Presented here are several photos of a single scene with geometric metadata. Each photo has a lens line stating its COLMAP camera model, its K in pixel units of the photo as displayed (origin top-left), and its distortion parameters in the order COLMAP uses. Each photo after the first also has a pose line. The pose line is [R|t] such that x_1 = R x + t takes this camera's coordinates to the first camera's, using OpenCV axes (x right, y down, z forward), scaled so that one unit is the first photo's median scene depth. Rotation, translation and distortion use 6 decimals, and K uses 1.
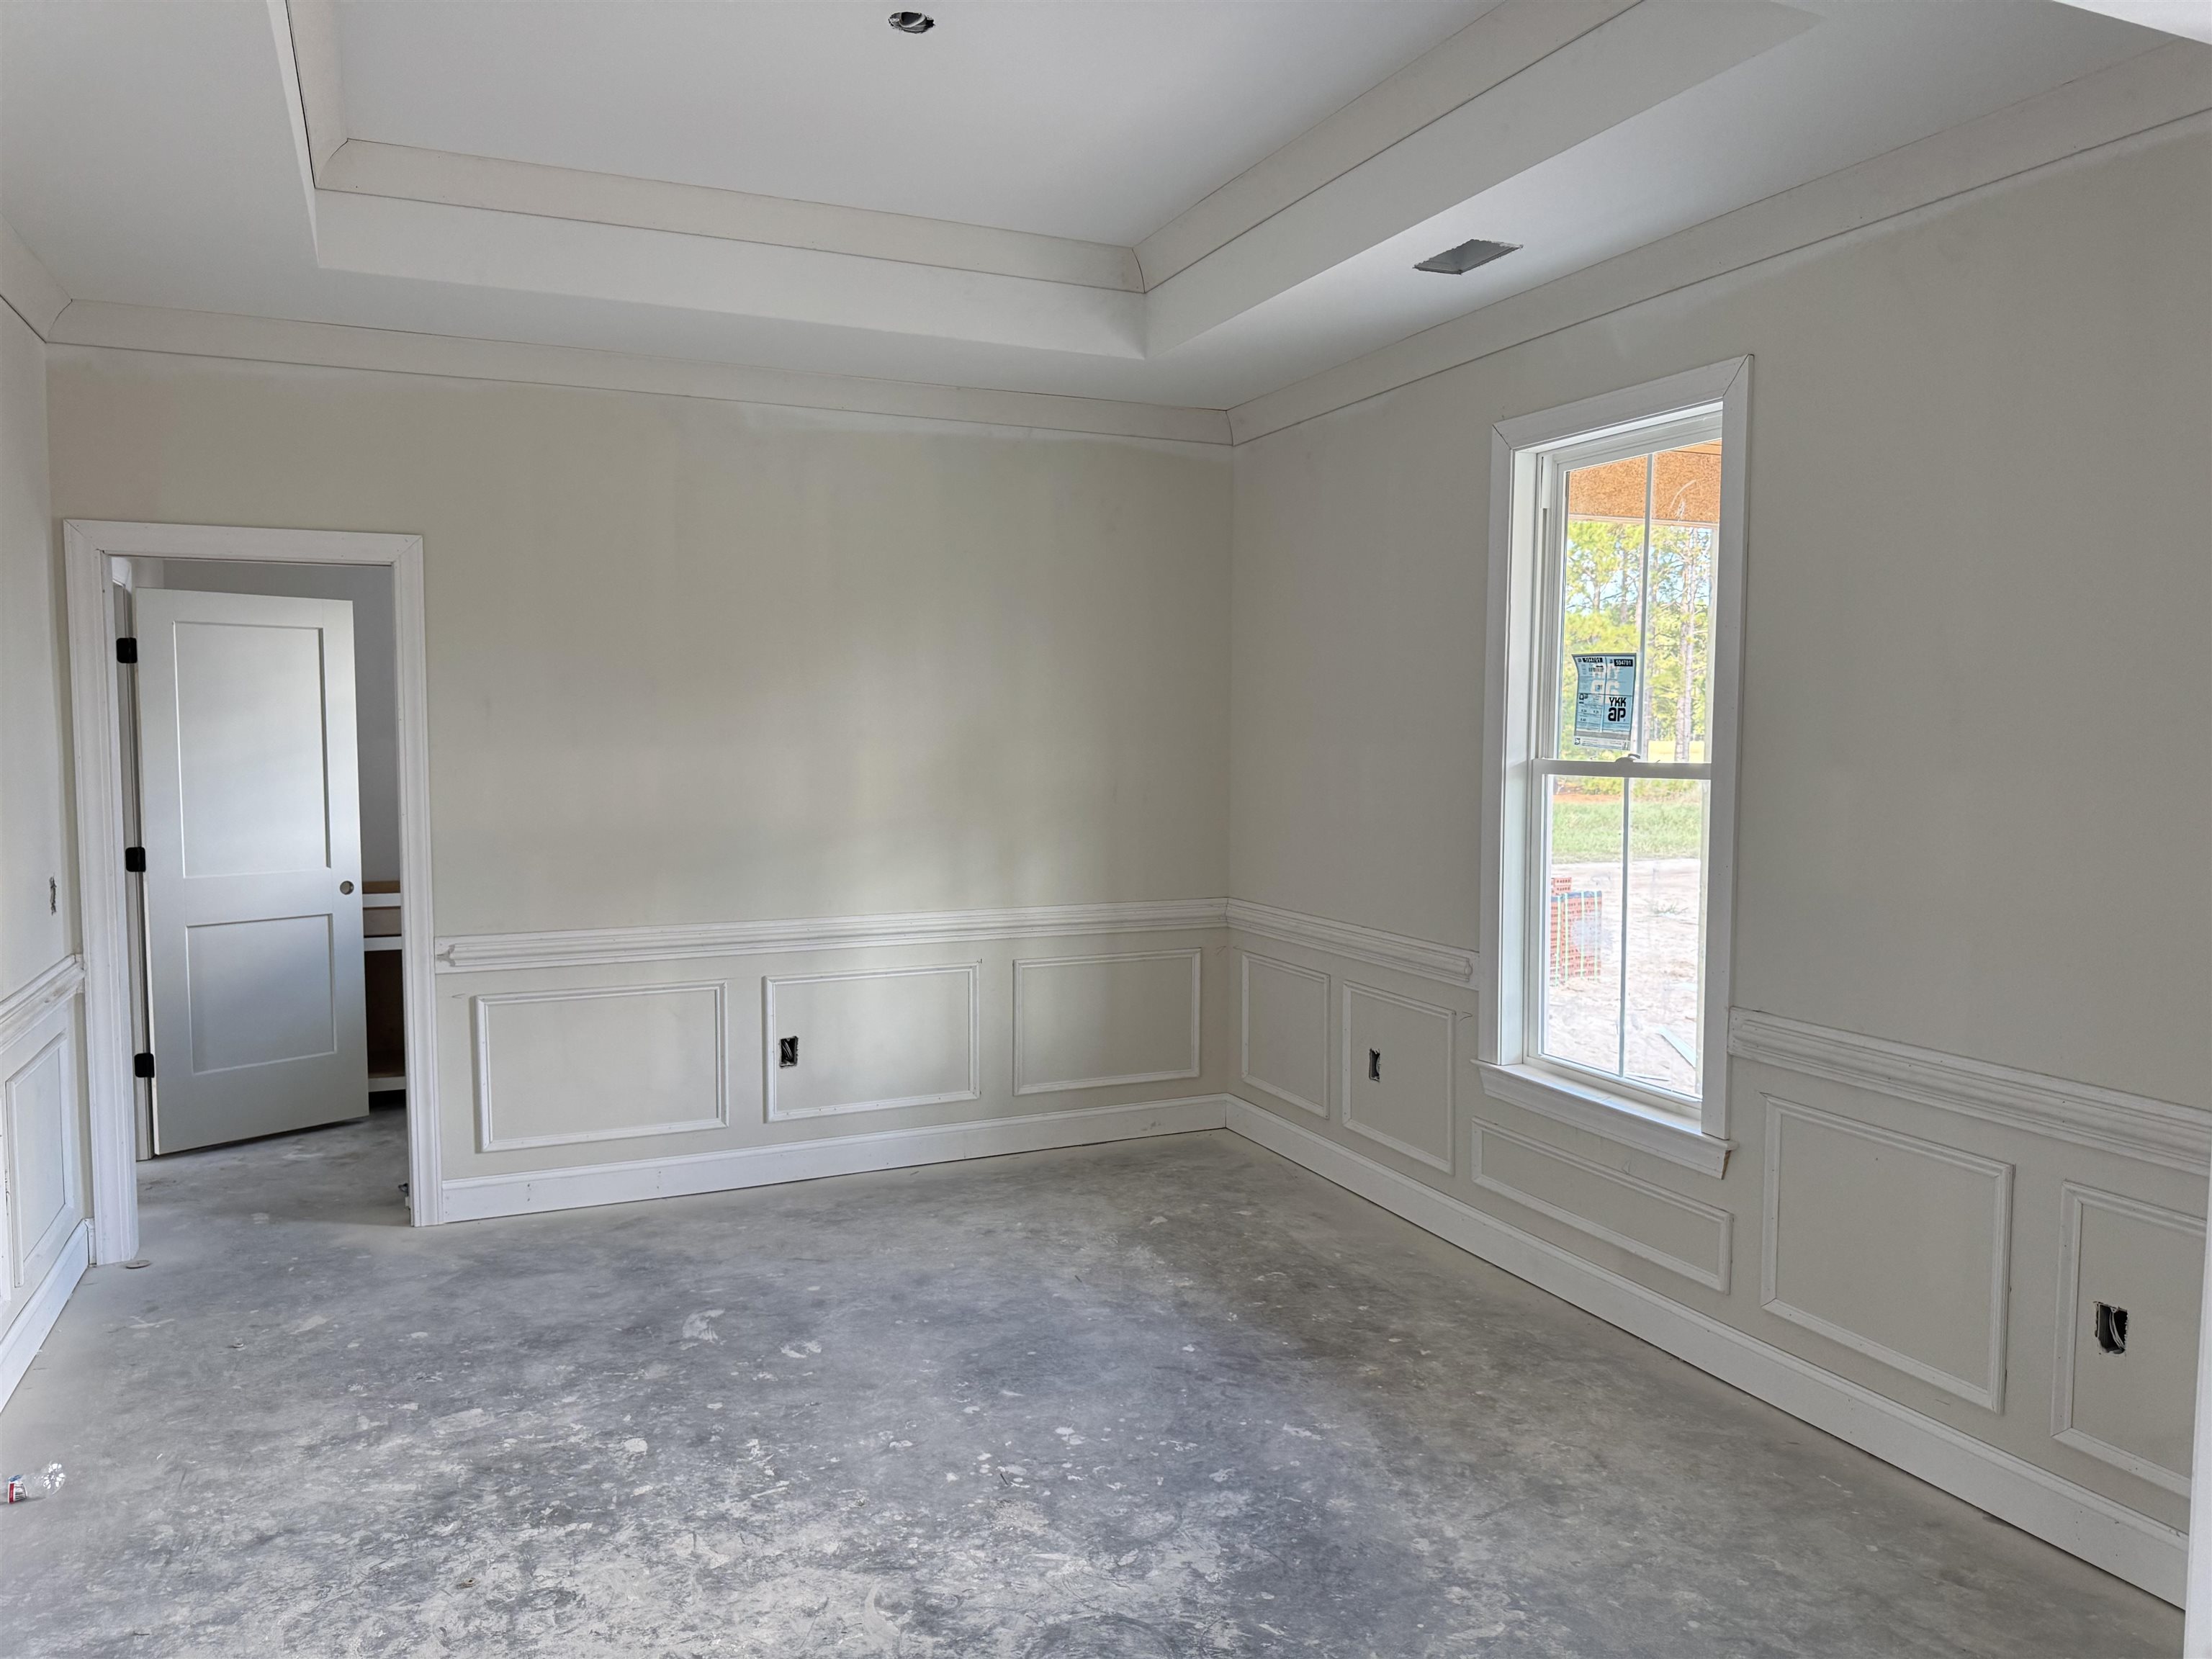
lens RADIAL K [[1534.1, 0, 1094.0], [0, 1534.1, 833.8], [0, 0, 1]] dist [0.076589, -0.000229]
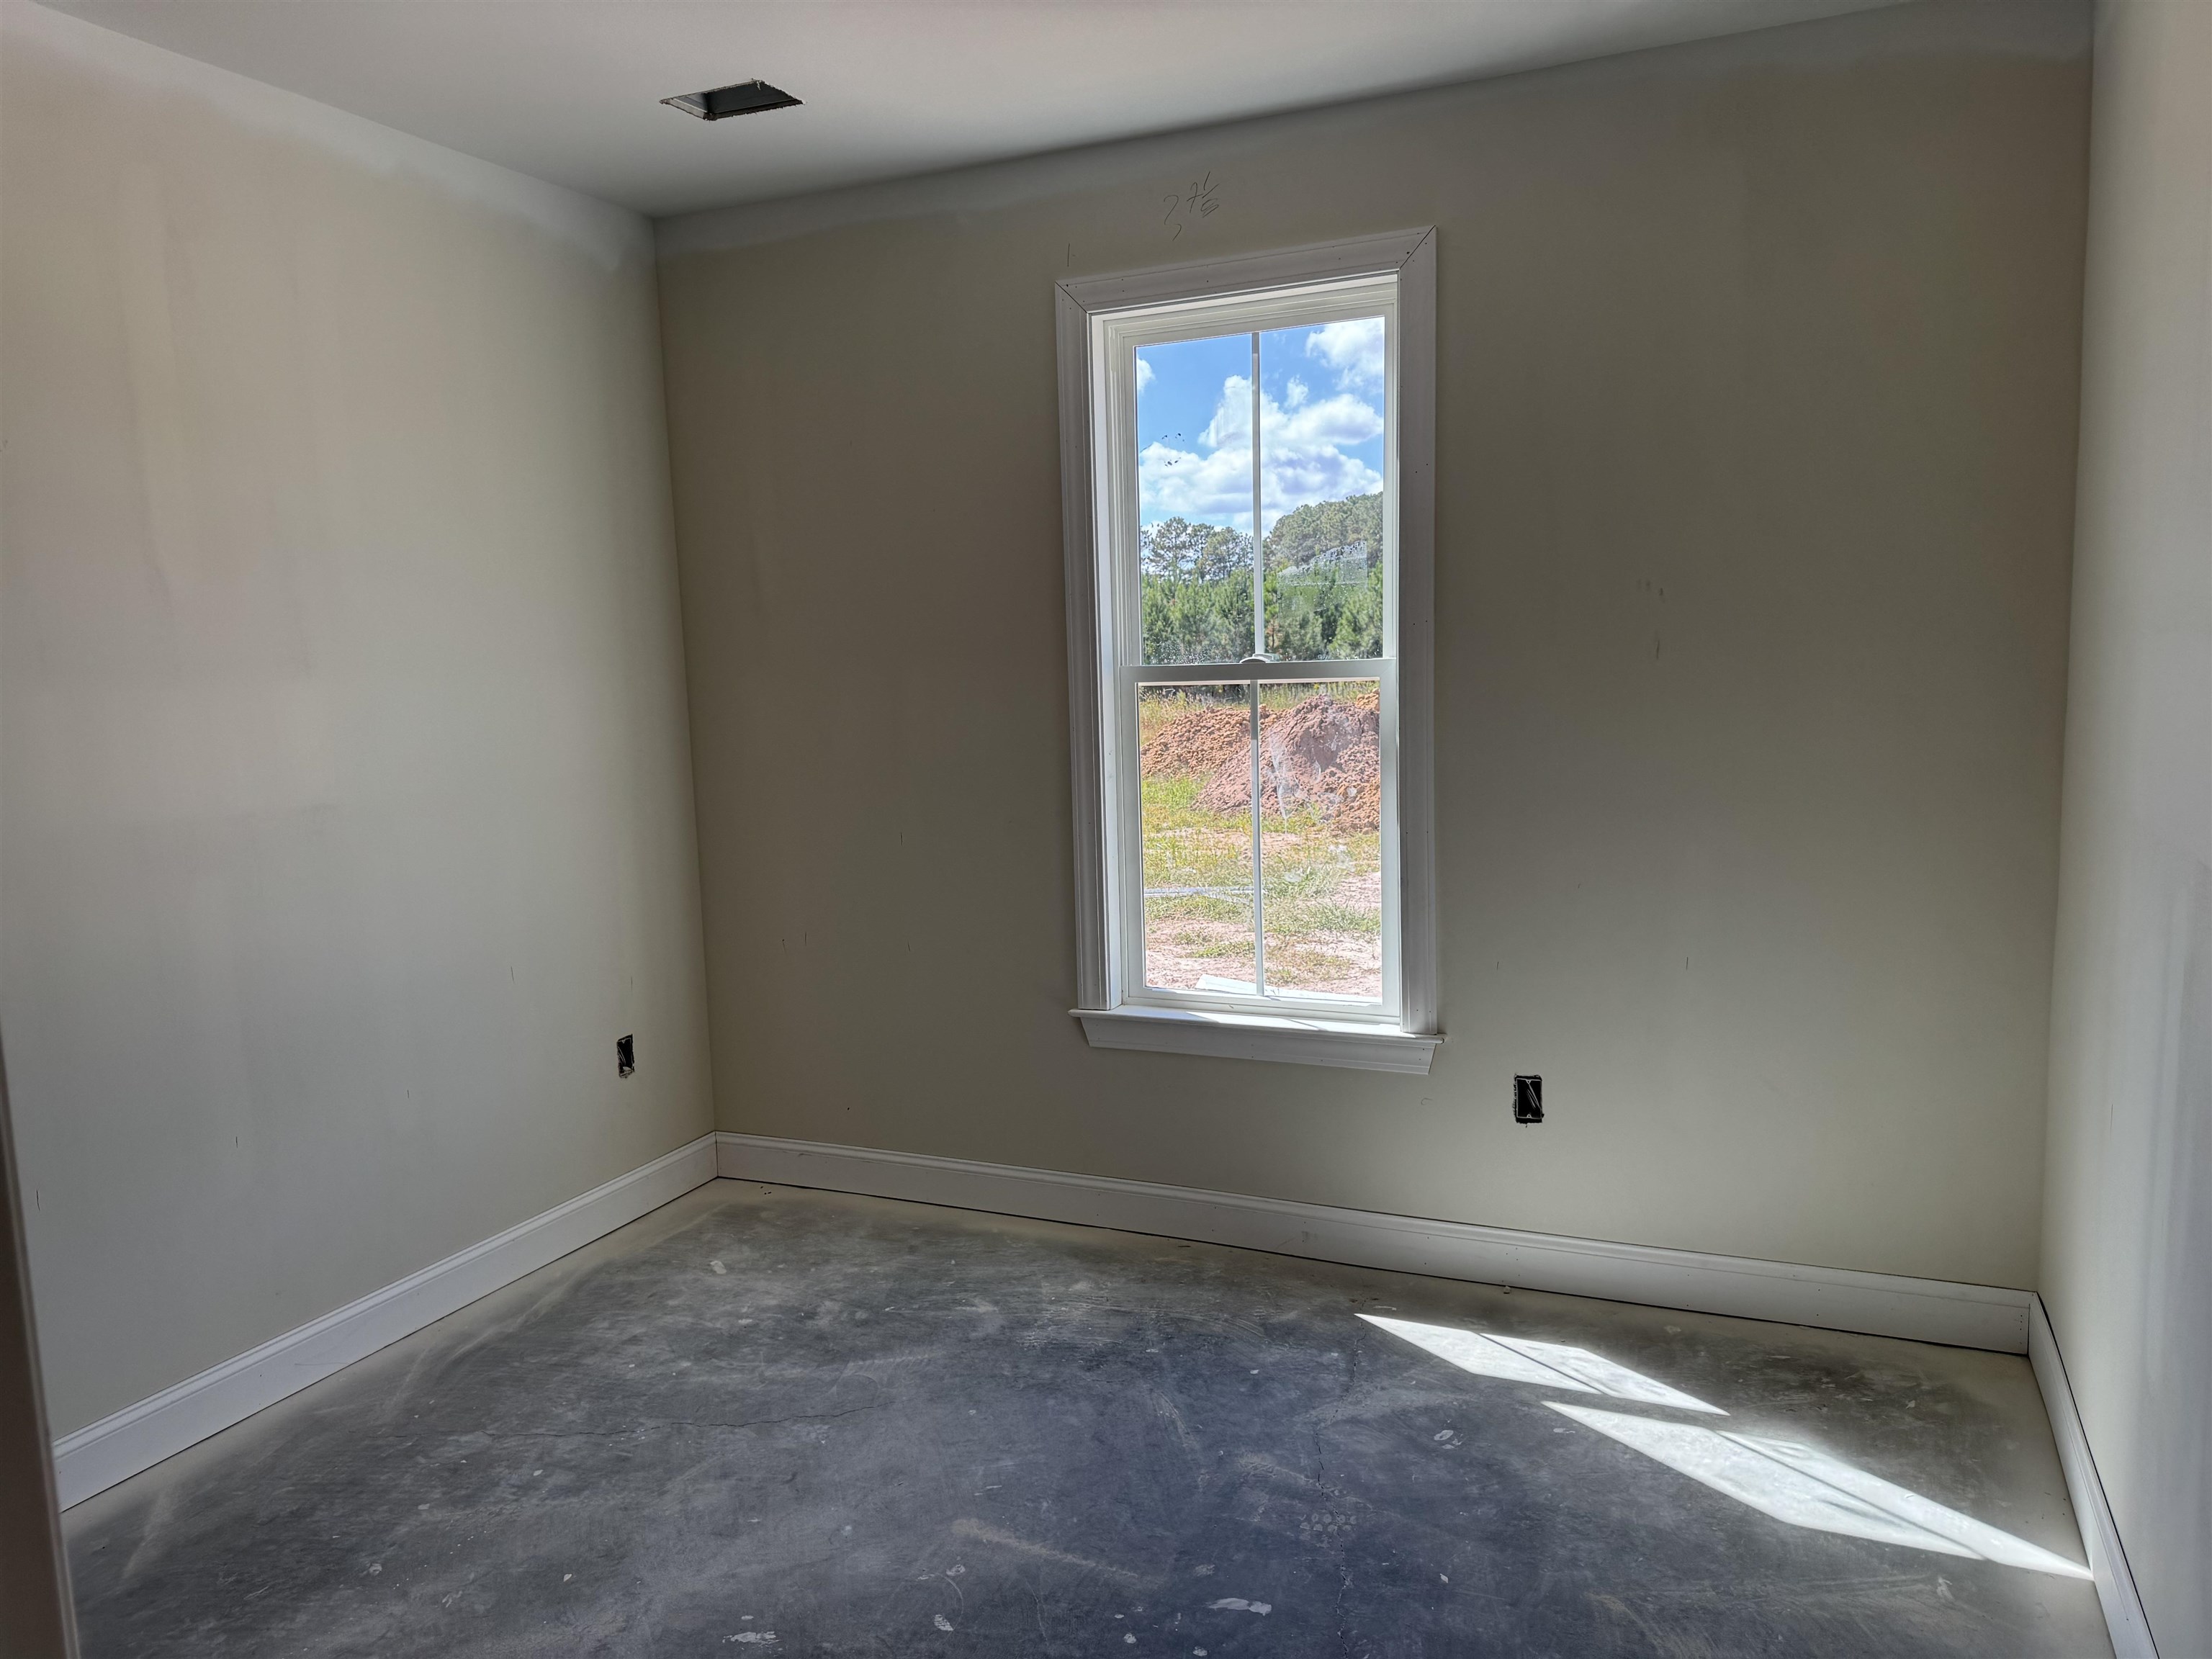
lens RADIAL K [[1534.1, 0, 1094.0], [0, 1534.1, 833.8], [0, 0, 1]] dist [0.076589, -0.000229]
pose [[0.755850, -0.096692, 0.647566, -0.335982], [0.076861, 0.995300, 0.058901, -0.006418], [-0.650218, 0.005252, 0.759730, 0.353855]]
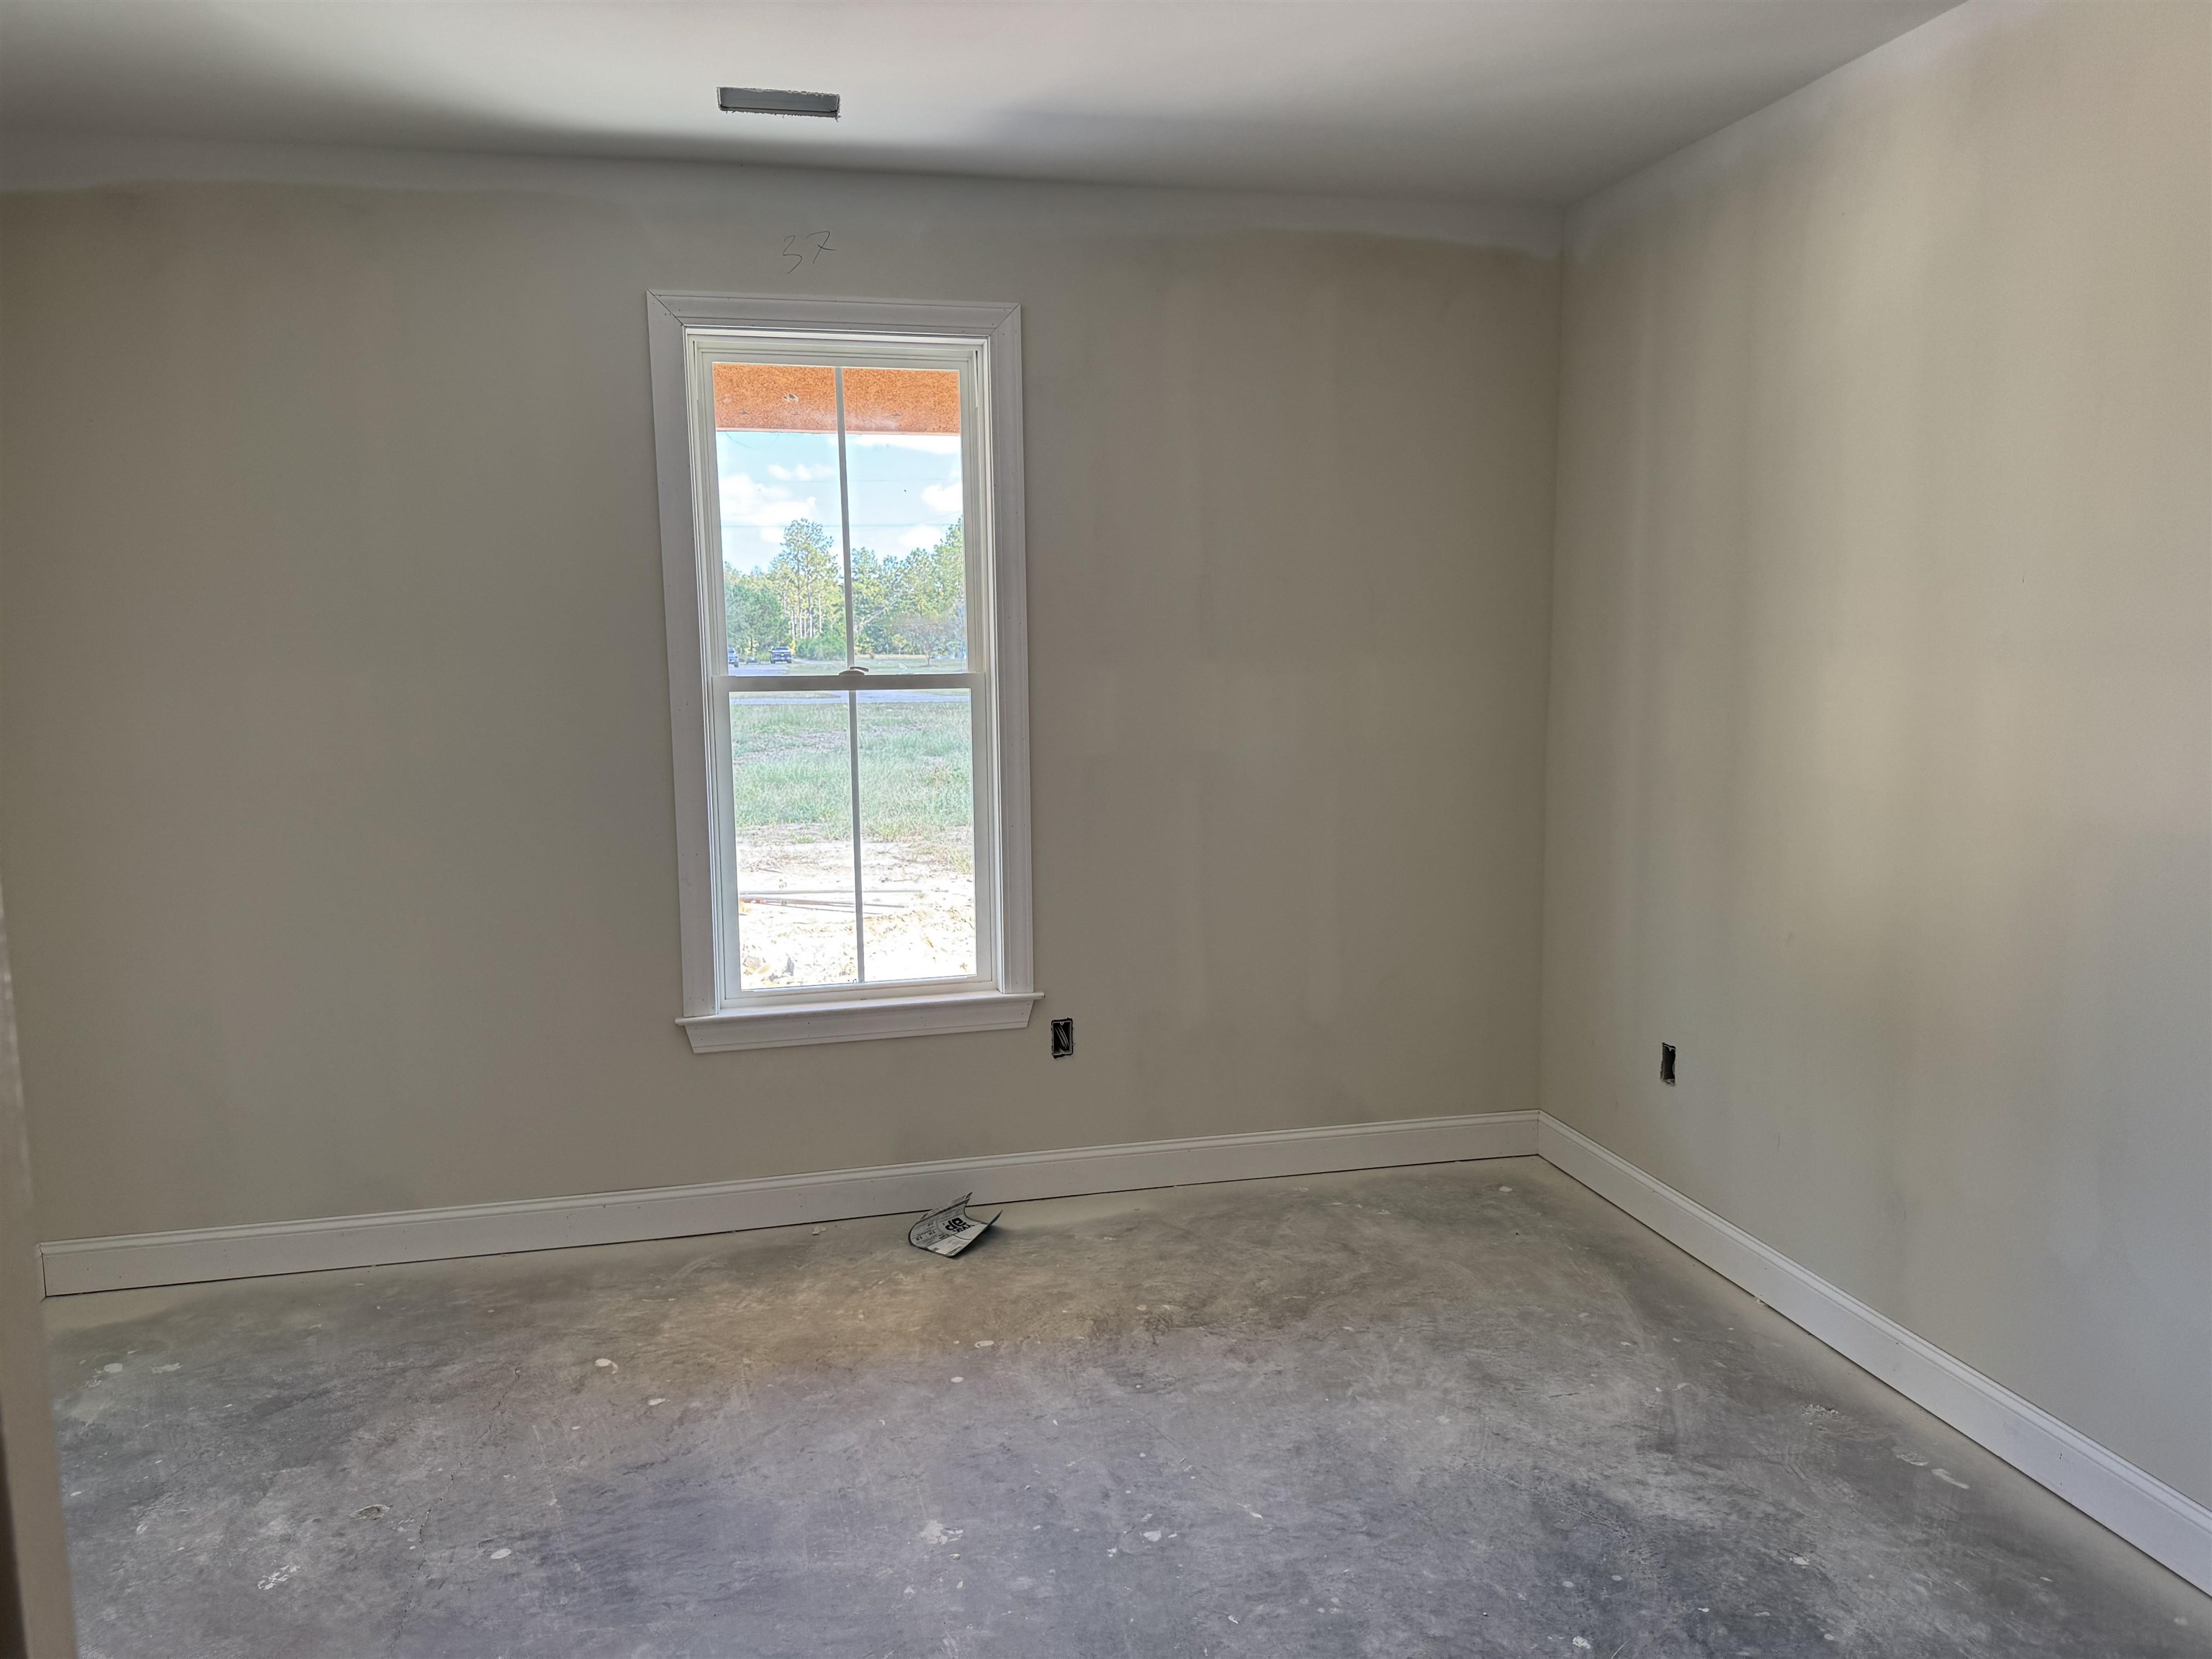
lens RADIAL K [[1534.1, 0, 1094.0], [0, 1534.1, 833.8], [0, 0, 1]] dist [0.076589, -0.000229]
pose [[0.192428, -0.130626, 0.972578, -0.611625], [0.079532, 0.989916, 0.117219, -0.048477], [-0.978083, 0.054795, 0.200876, 0.639016]]
